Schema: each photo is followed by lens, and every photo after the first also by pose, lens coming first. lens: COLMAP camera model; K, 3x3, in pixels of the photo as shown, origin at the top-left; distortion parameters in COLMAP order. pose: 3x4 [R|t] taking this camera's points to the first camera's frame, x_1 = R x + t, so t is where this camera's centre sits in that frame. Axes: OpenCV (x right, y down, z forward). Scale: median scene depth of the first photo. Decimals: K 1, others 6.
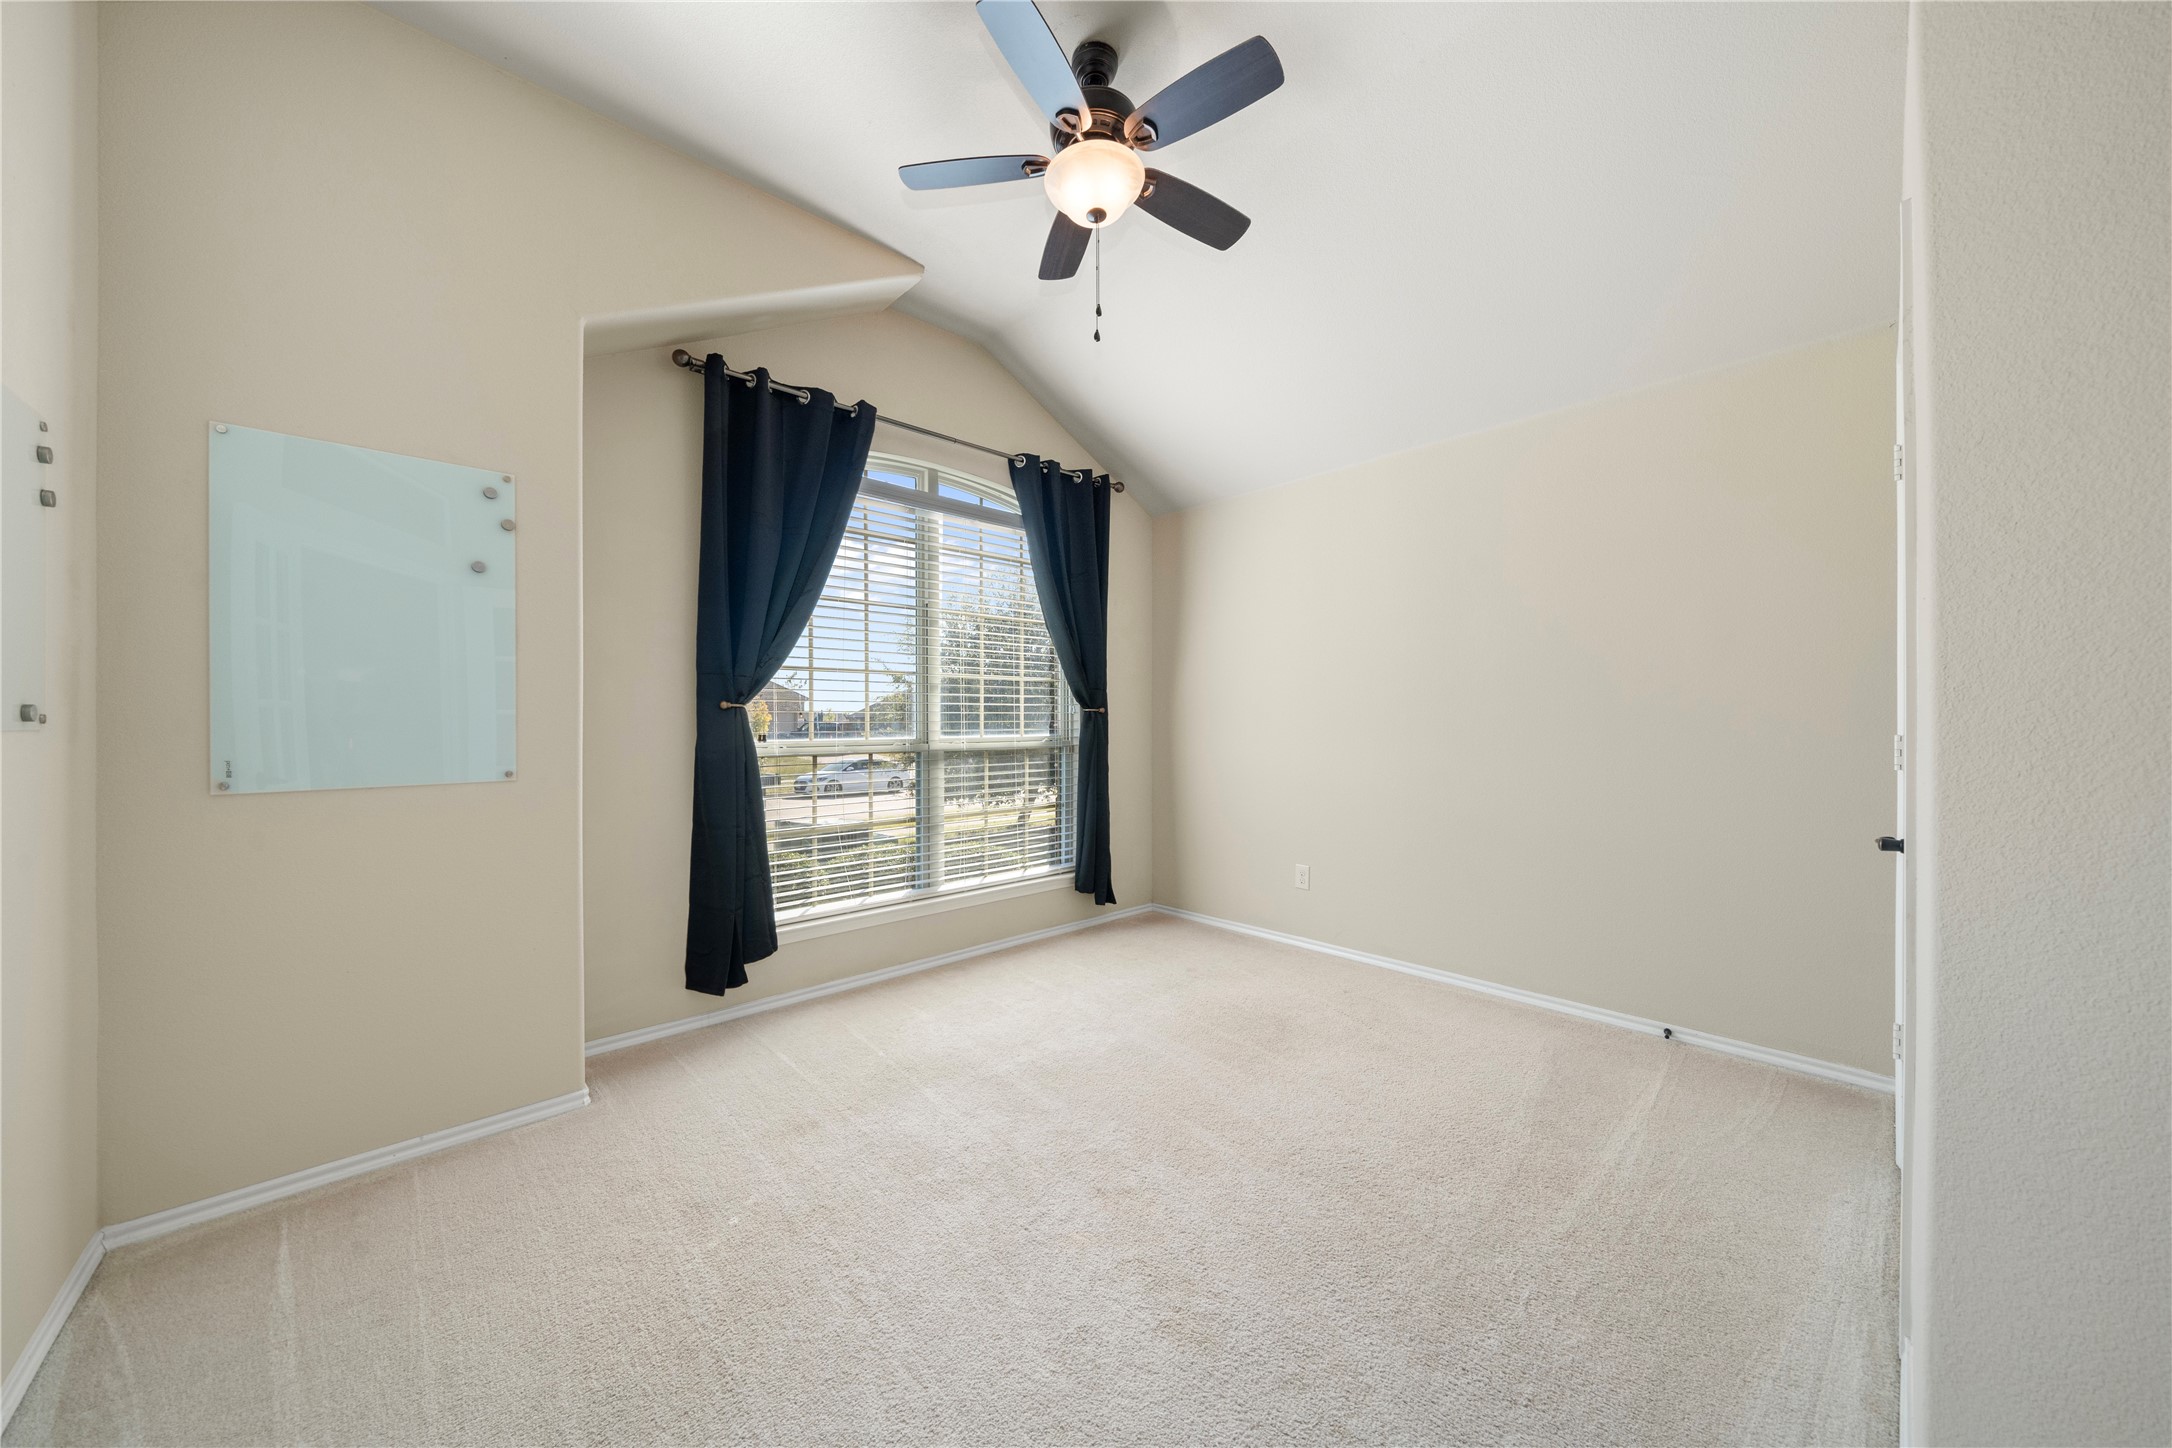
lens RADIAL K [[743.7, 0, 1085.8], [0, 743.7, 720.5], [0, 0, 1]] dist [-0.003899, -0.000447]
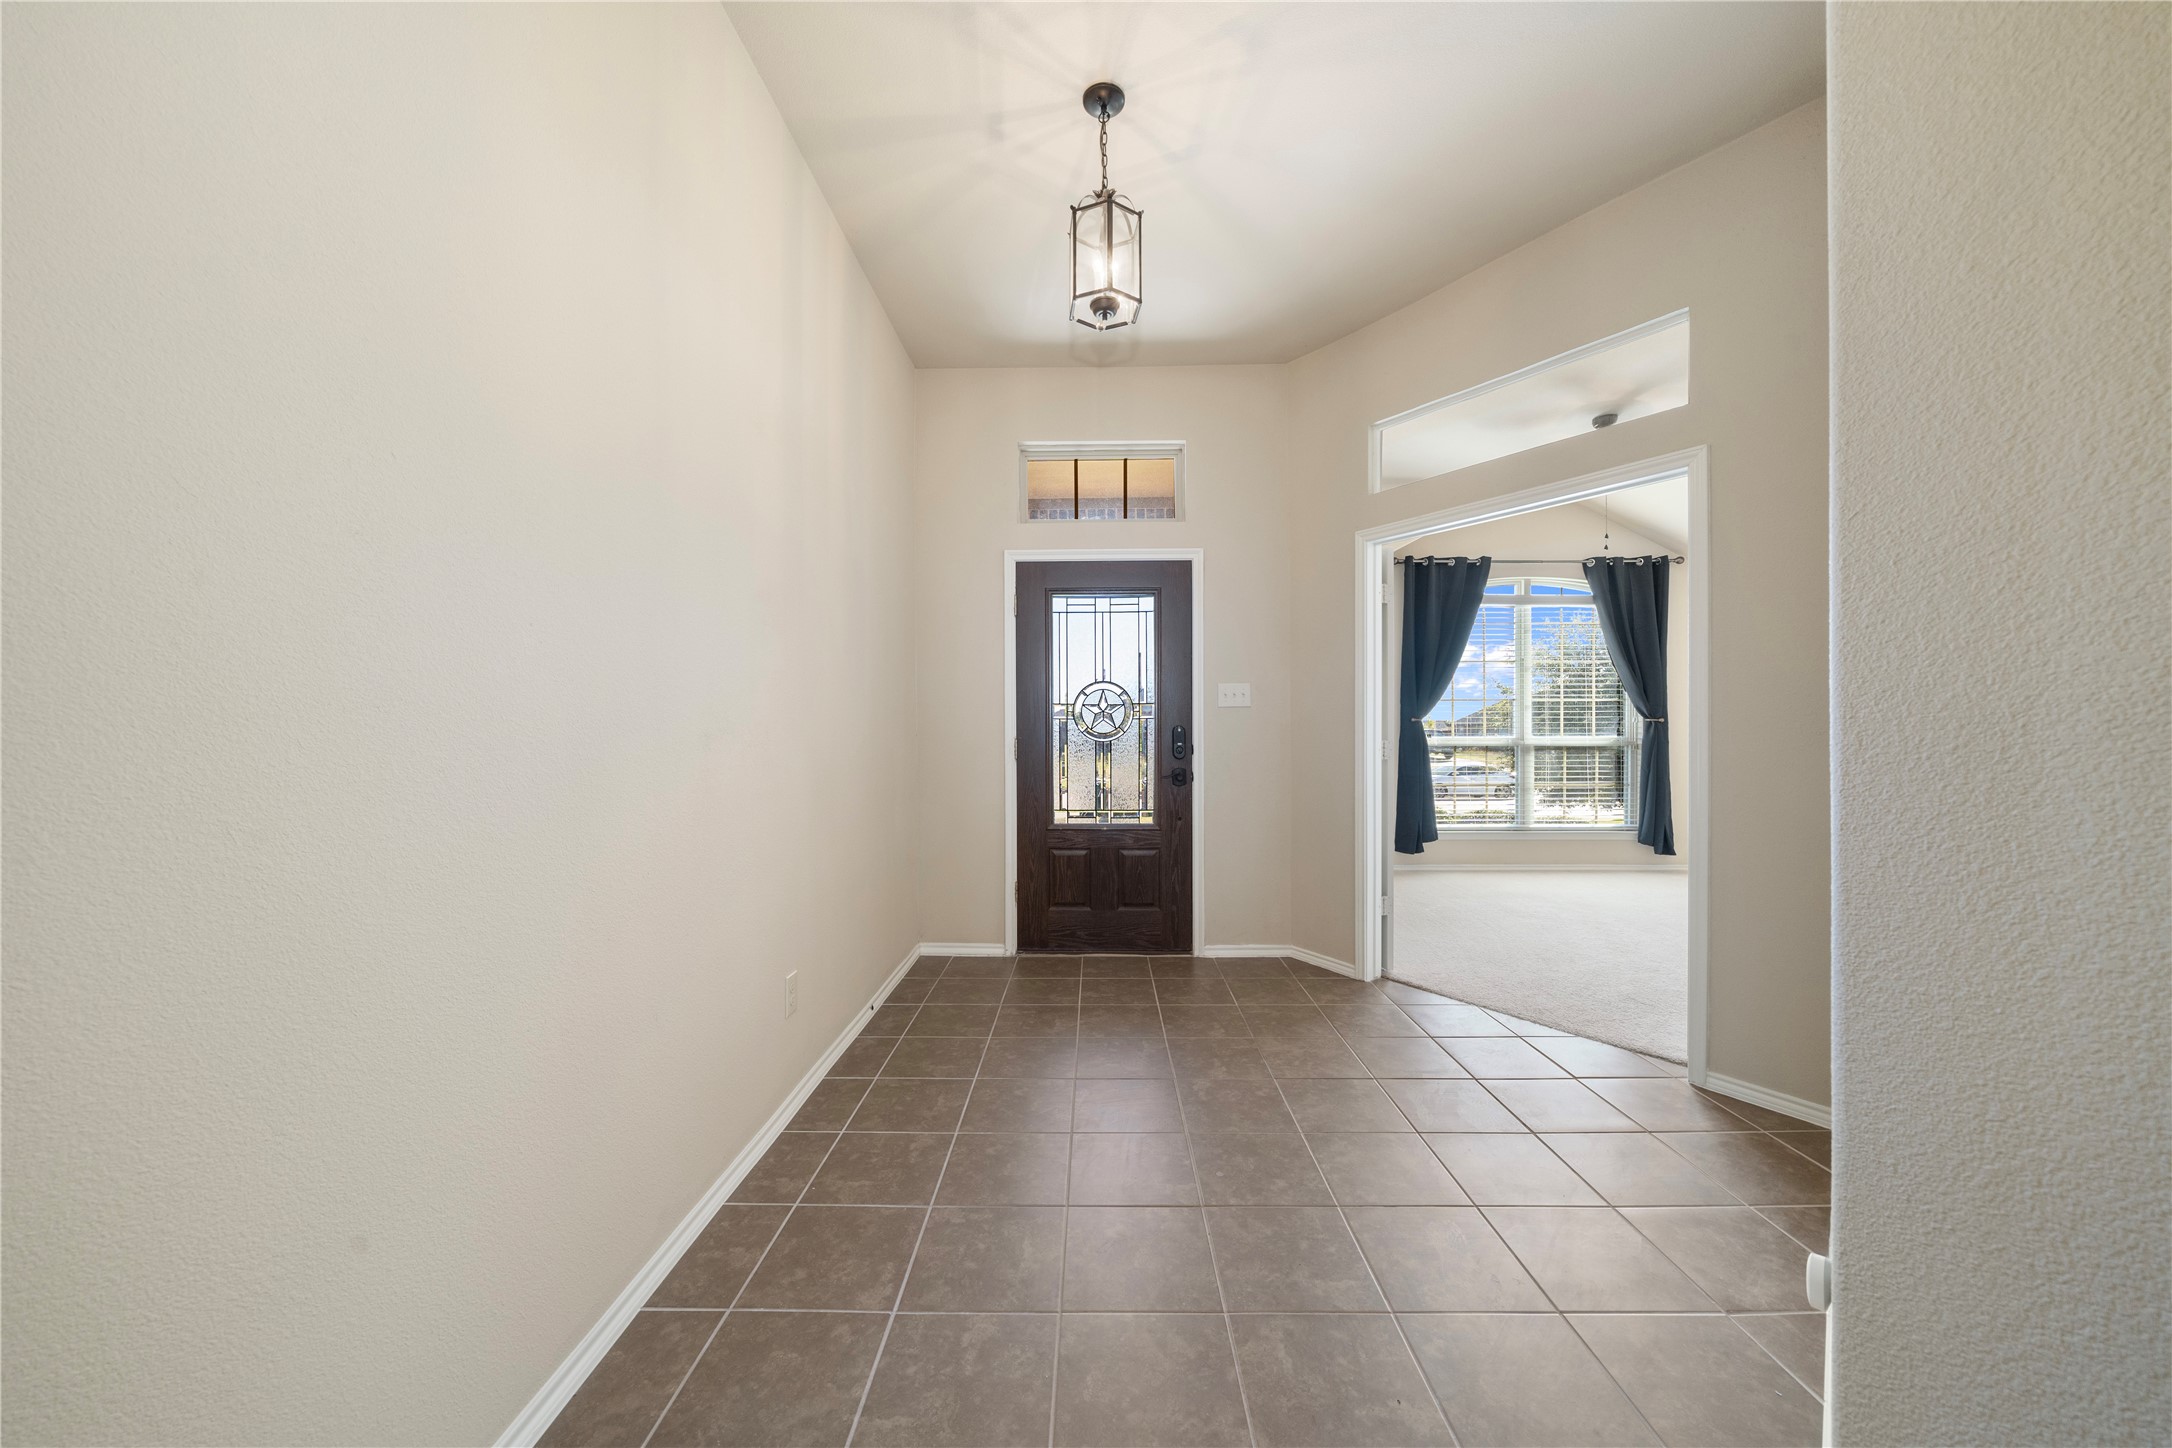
lens RADIAL K [[743.7, 0, 1085.2], [0, 743.7, 742.6], [0, 0, 1]] dist [-0.003899, -0.000447]
pose [[0.728635, 0.002444, -0.684898, 0.206496], [-0.003177, 0.999995, 0.000189, 0.035316], [0.684895, 0.002038, 0.728639, -0.862726]]
